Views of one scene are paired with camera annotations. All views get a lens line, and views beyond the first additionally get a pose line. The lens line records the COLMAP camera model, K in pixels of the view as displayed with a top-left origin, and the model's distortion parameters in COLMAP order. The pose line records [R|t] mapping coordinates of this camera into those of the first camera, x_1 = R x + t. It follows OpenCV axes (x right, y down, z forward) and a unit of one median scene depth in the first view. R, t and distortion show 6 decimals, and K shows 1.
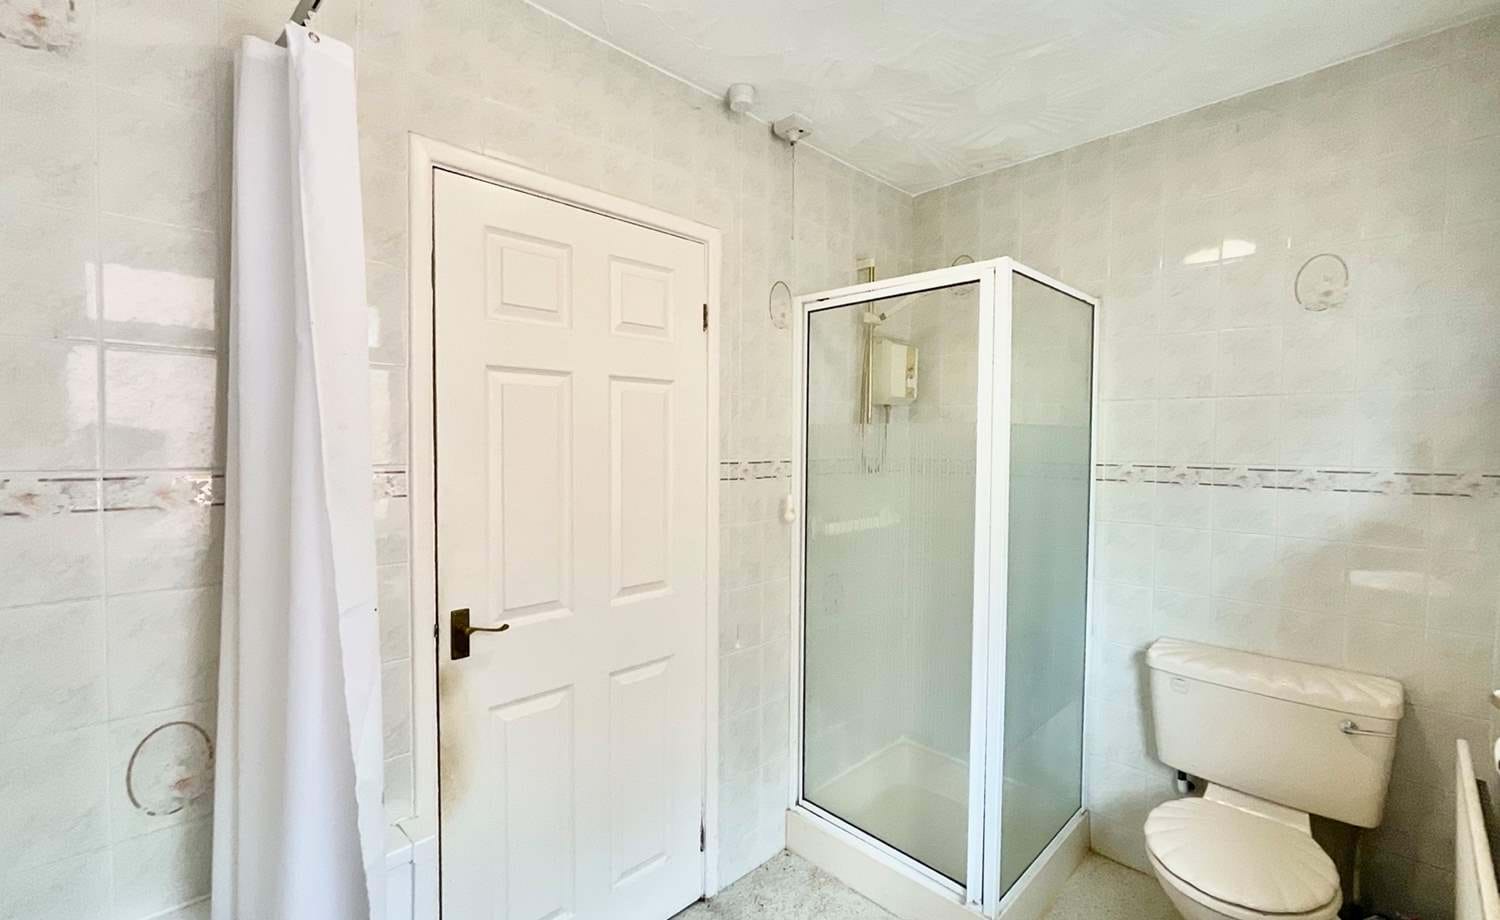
lens RADIAL K [[651.5, 0, 750.0], [0, 651.5, 460.0], [0, 0, 1]] dist [0.000088, -0.000120]
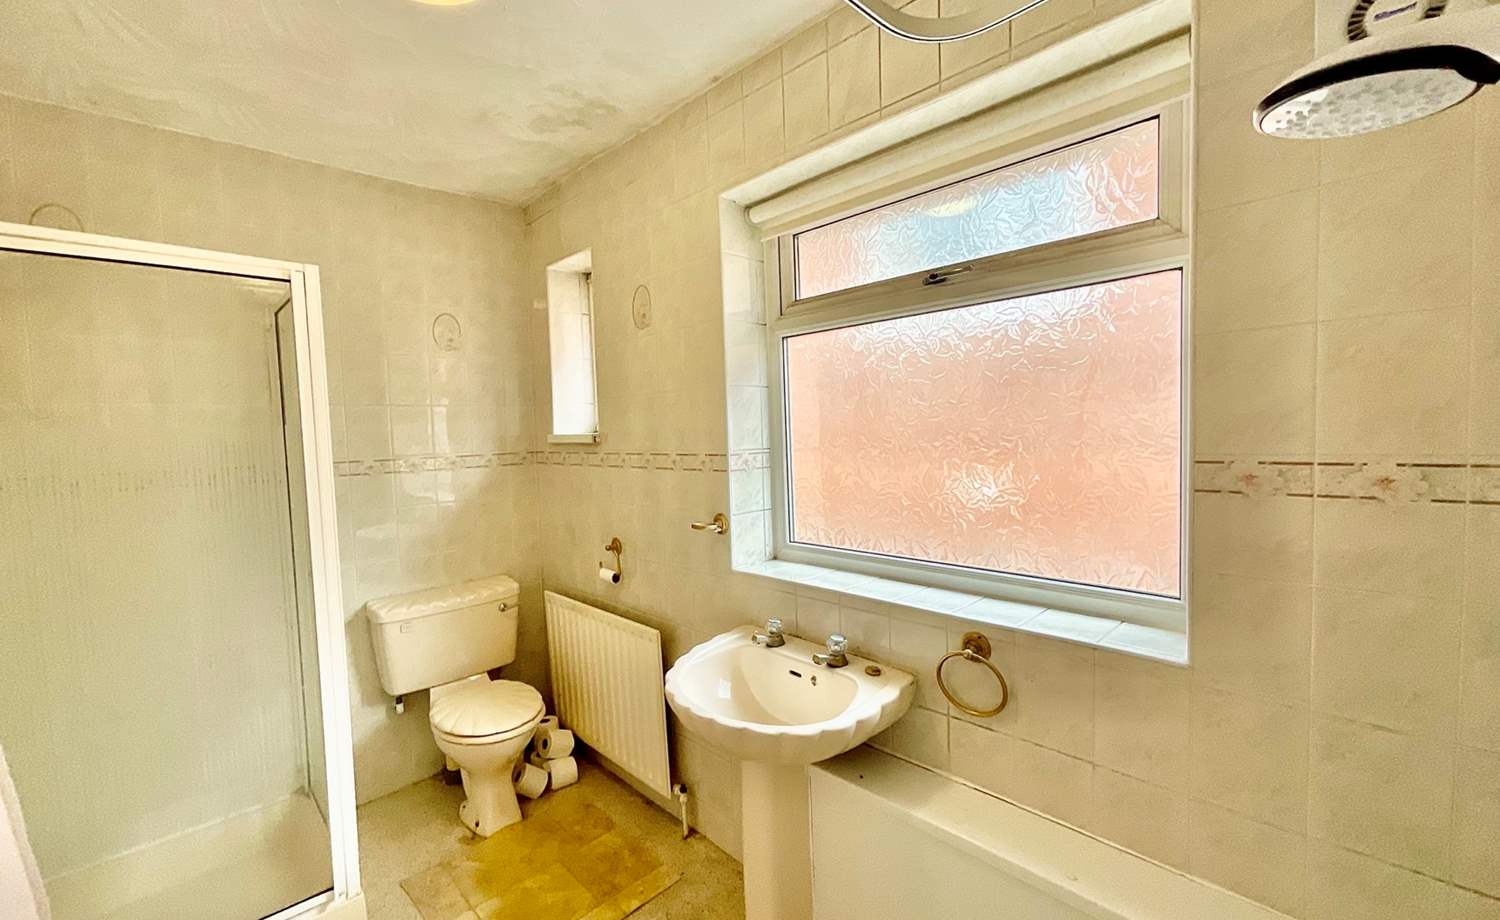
lens RADIAL K [[603.7, 0, 750.0], [0, 603.7, 460.0], [0, 0, 1]] dist [-0.013560, 0.000082]
pose [[0.001077, -0.061573, 0.998102, -0.371768], [0.058179, 0.996416, 0.061406, -0.014683], [-0.998306, 0.058002, 0.004656, 0.214383]]
